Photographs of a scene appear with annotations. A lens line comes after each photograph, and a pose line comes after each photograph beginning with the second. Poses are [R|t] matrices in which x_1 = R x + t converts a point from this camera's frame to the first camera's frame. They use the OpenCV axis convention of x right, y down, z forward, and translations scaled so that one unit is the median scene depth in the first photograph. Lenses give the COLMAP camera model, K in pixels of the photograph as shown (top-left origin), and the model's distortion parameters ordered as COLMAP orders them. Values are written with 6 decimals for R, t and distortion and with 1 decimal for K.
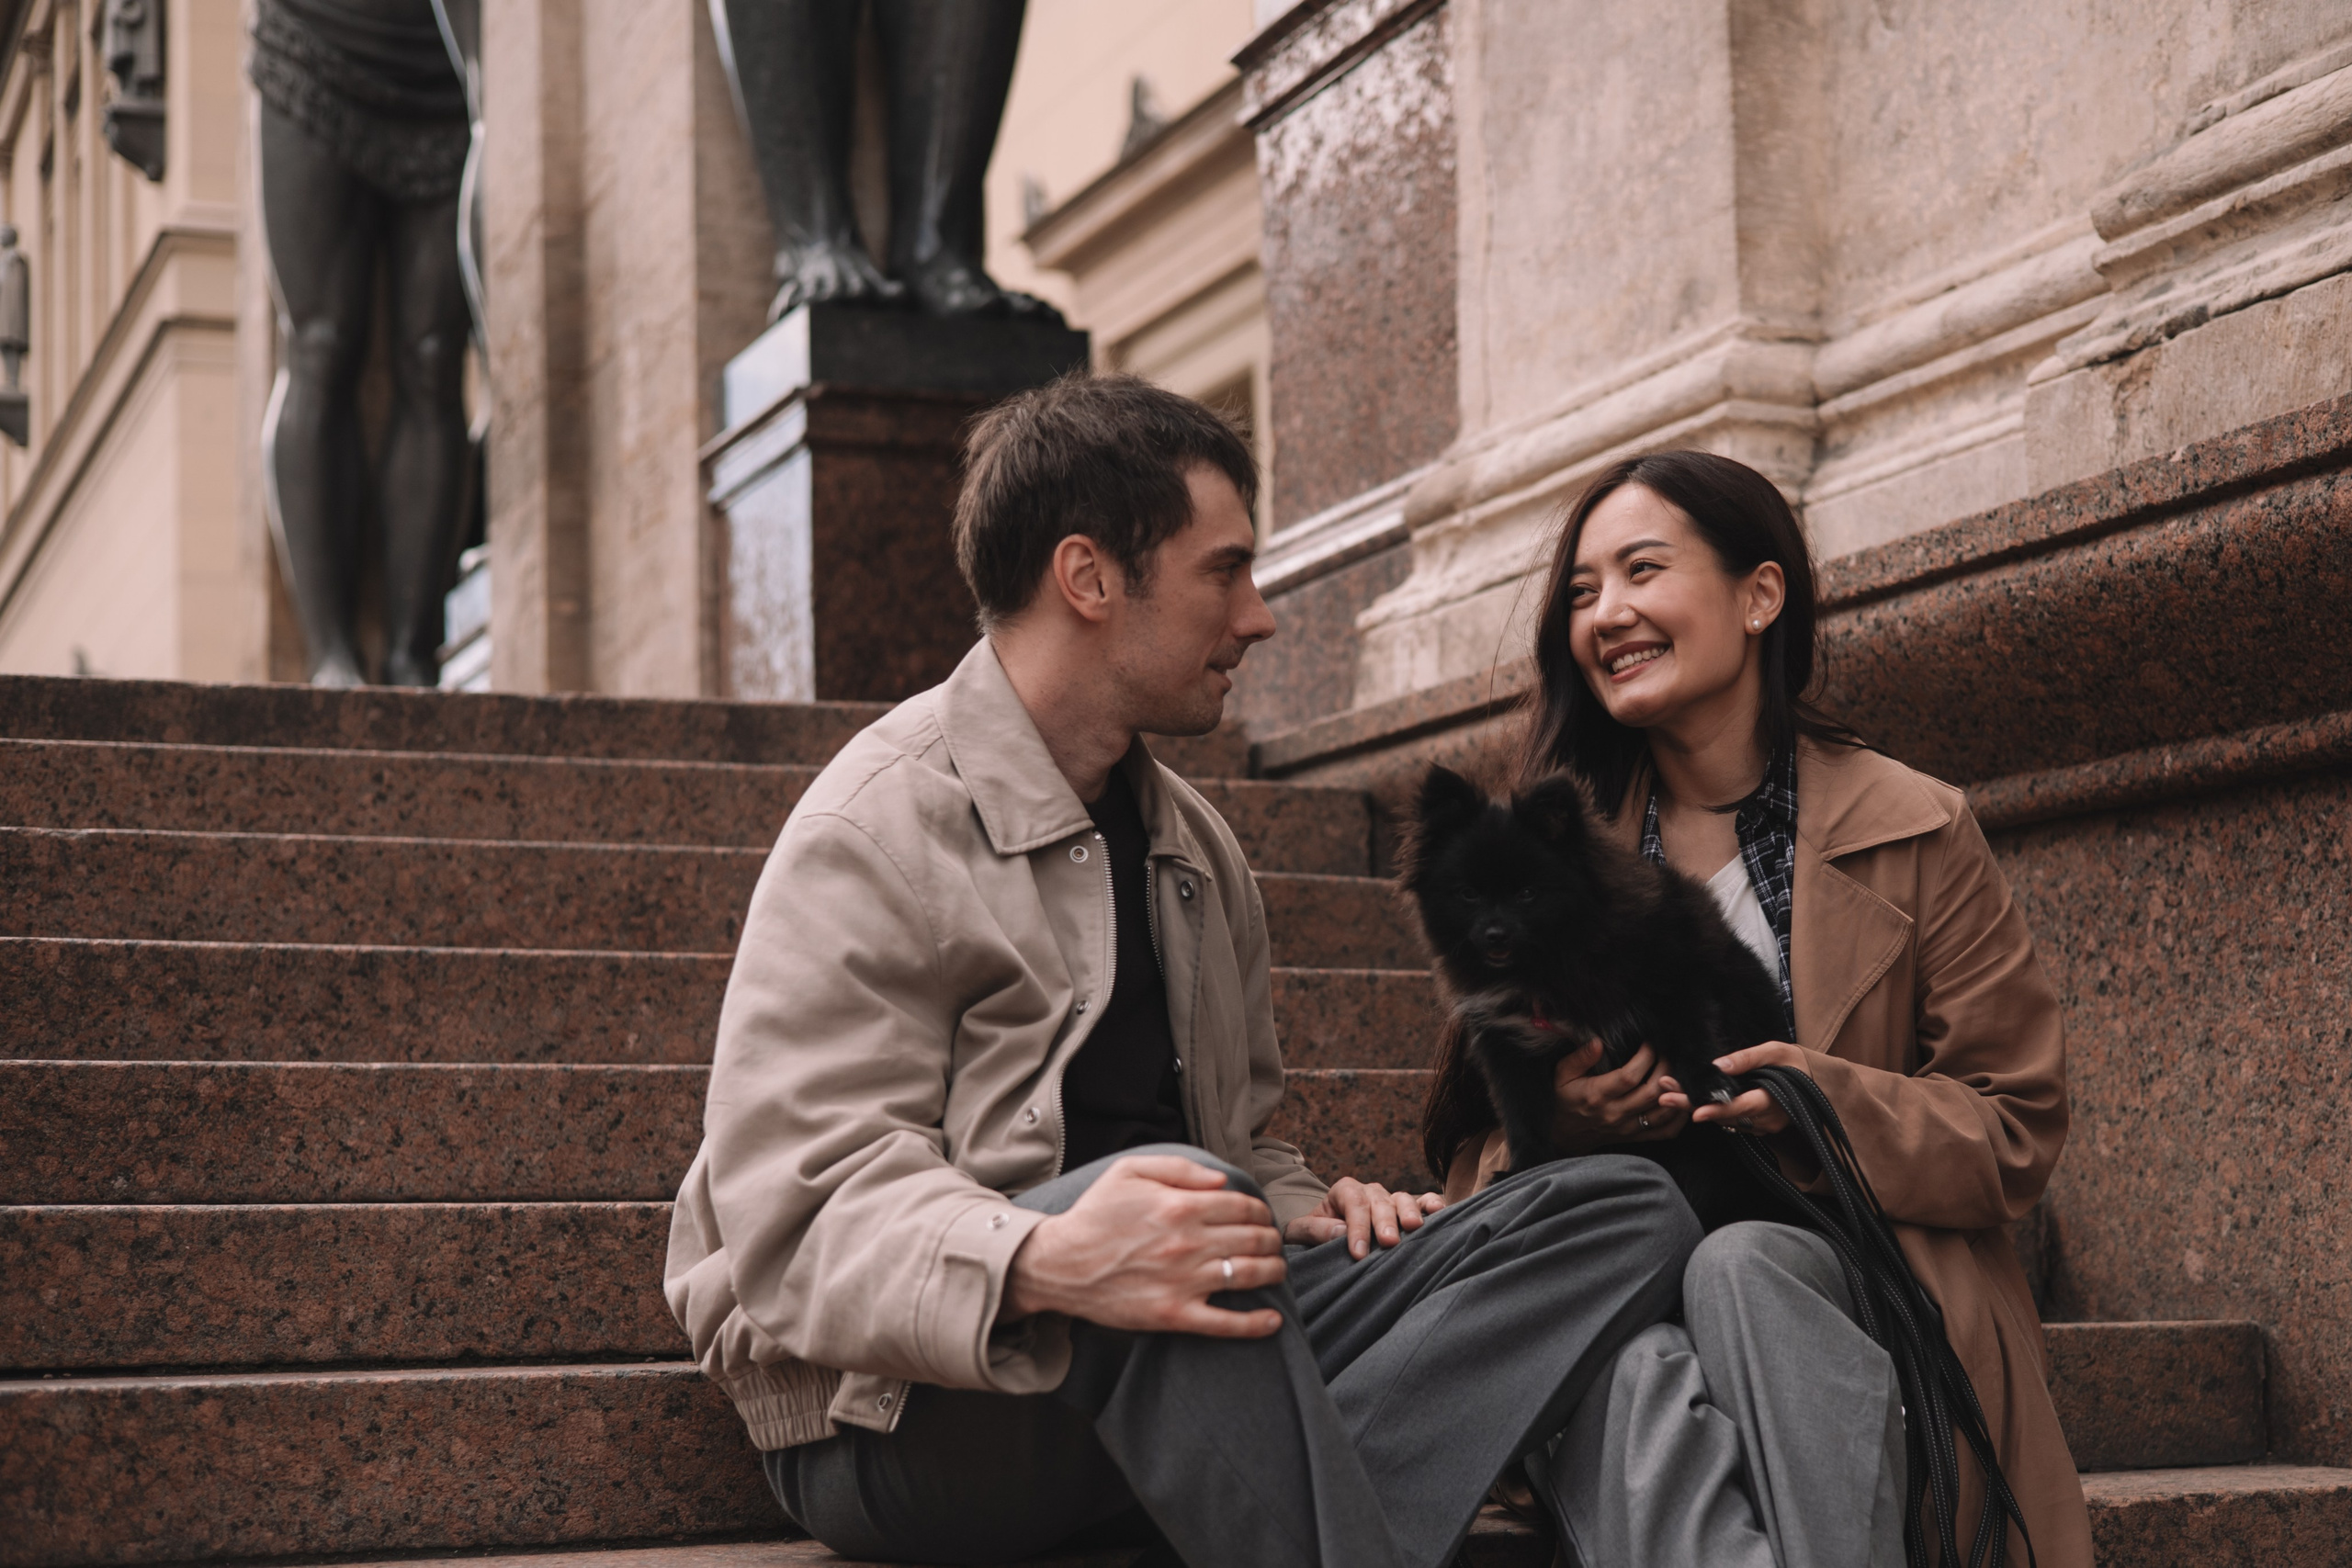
lens RADIAL K [[3722.8, 0, 1421.1], [0, 3722.8, 874.3], [0, 0, 1]] dist [0.053932, -0.202123]
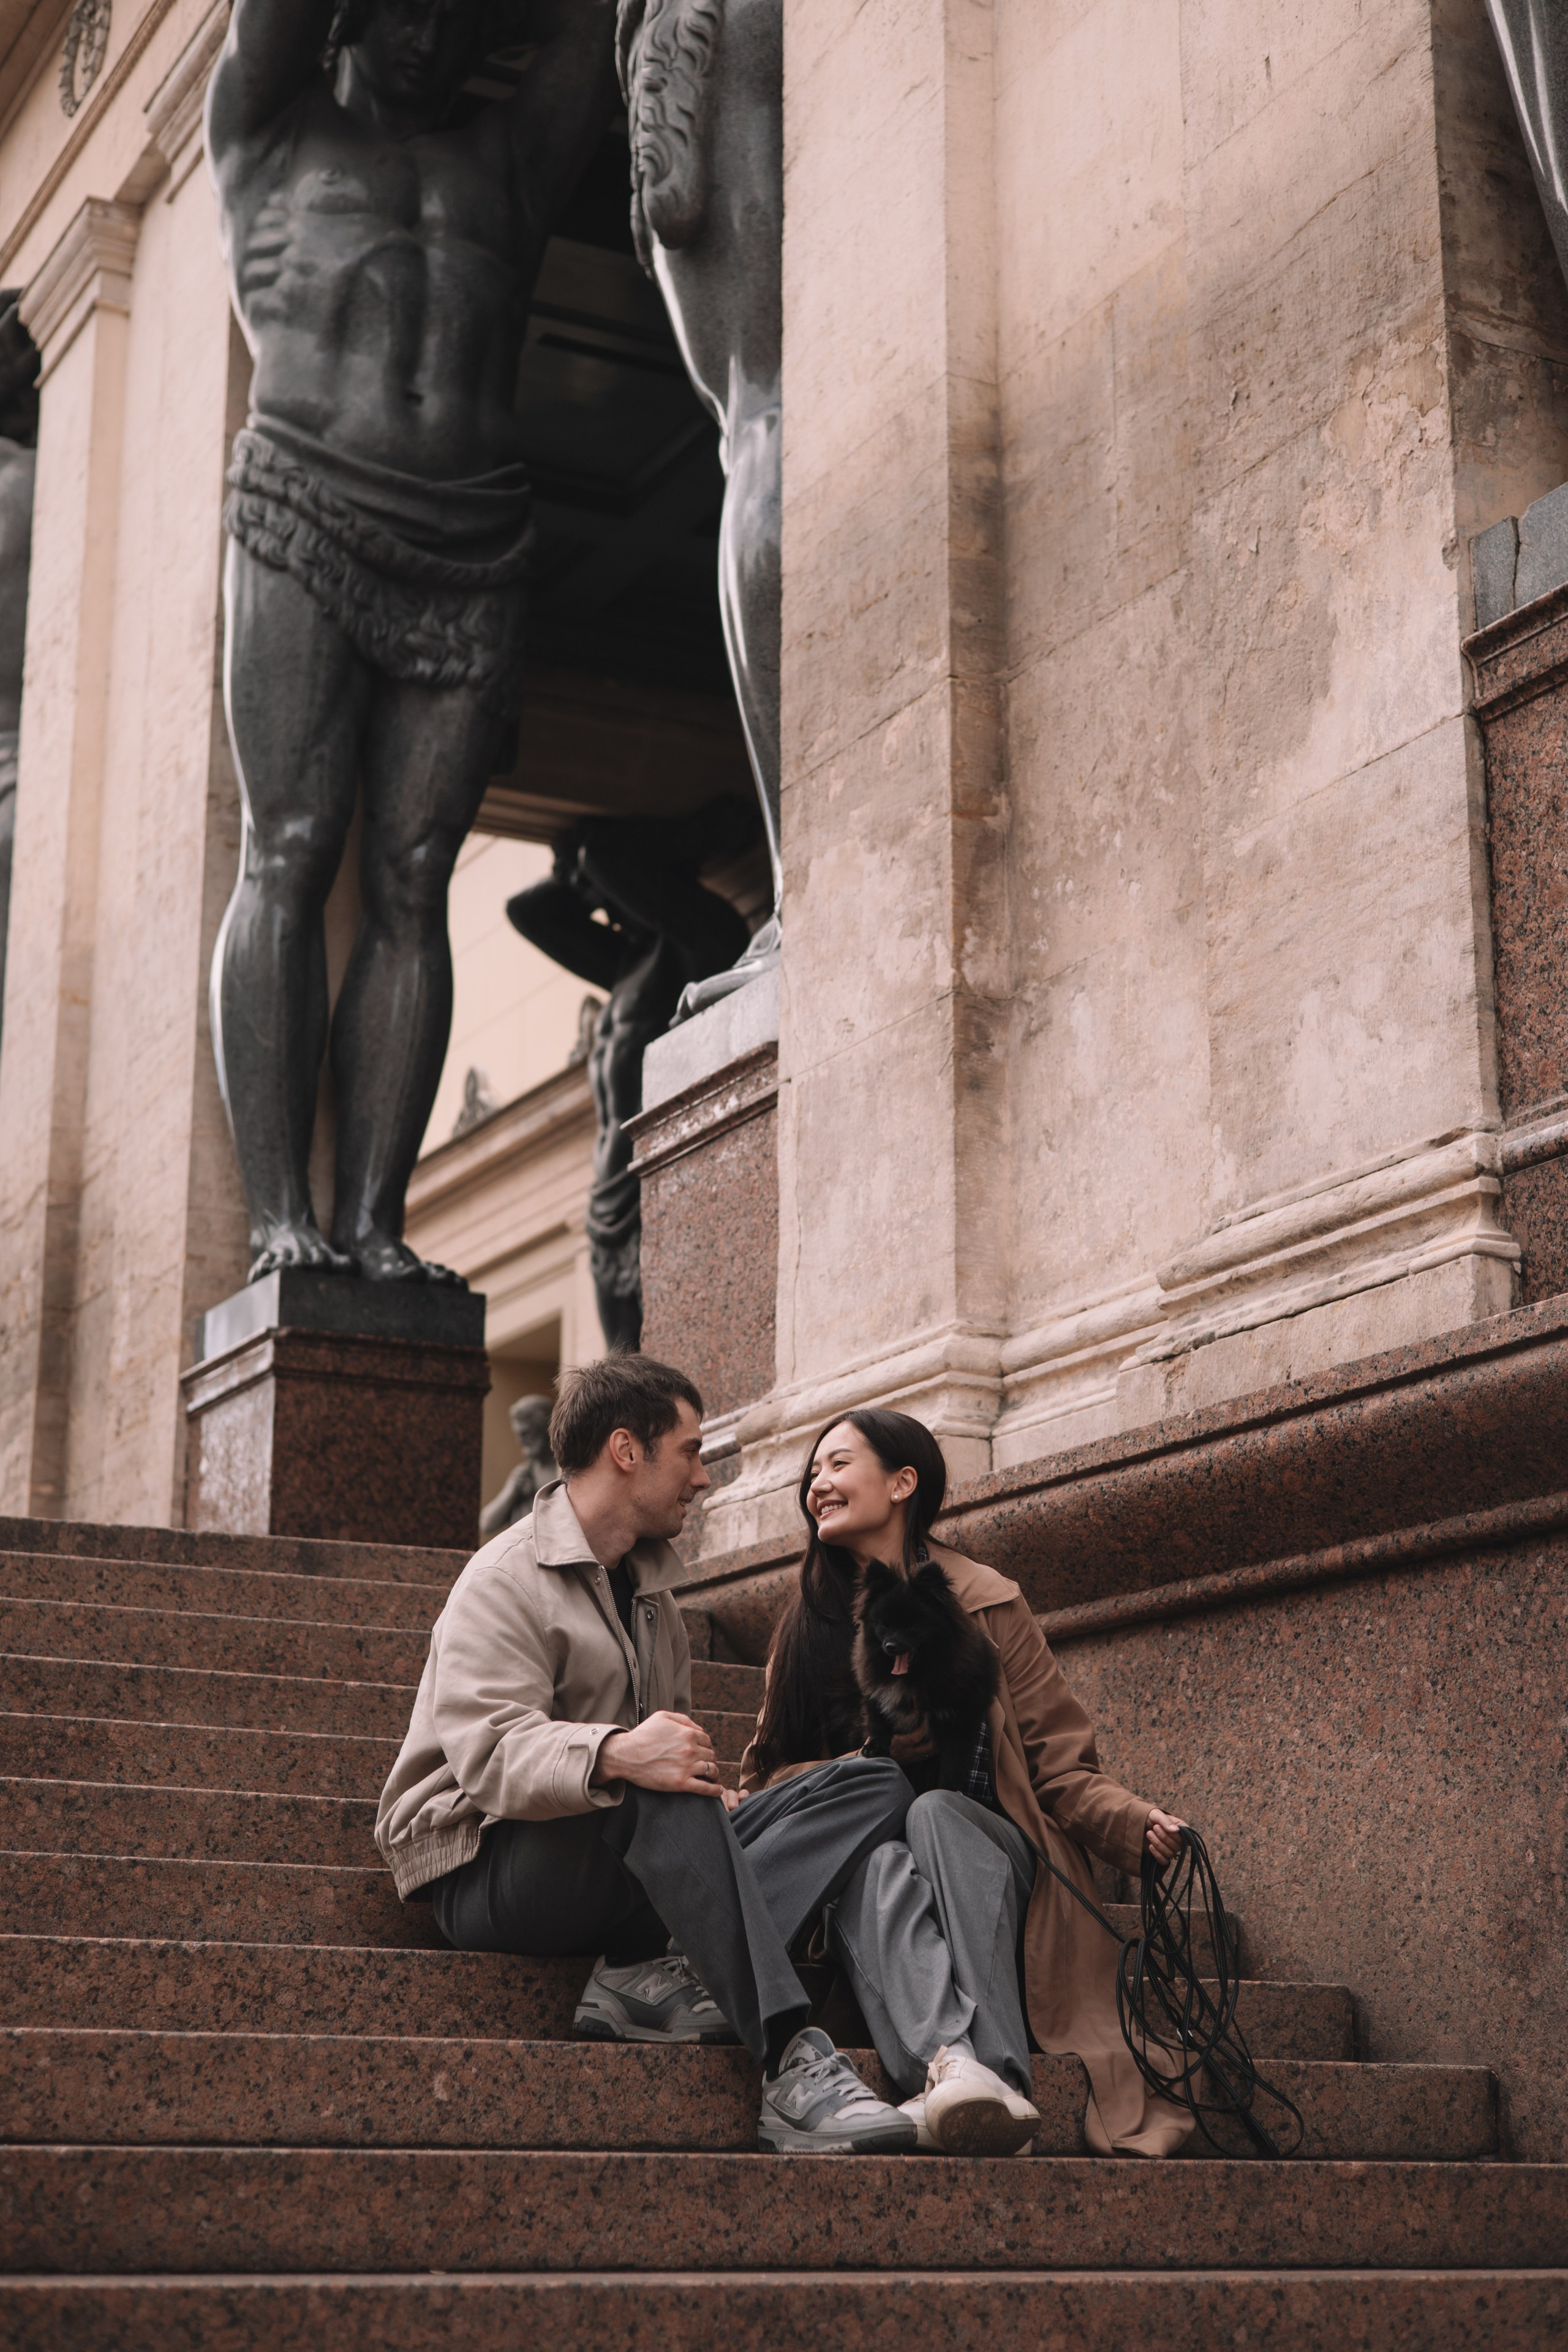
lens RADIAL K [[3534.1, 0, 784.0], [0, 3534.1, 1176.0], [0, 0, 1]] dist [0.050383, -0.068432]
pose [[0.998814, 0.039658, 0.028259, -0.039513], [-0.034173, 0.984251, -0.173442, 0.064739], [-0.034693, 0.172270, 0.984439, -0.583779]]
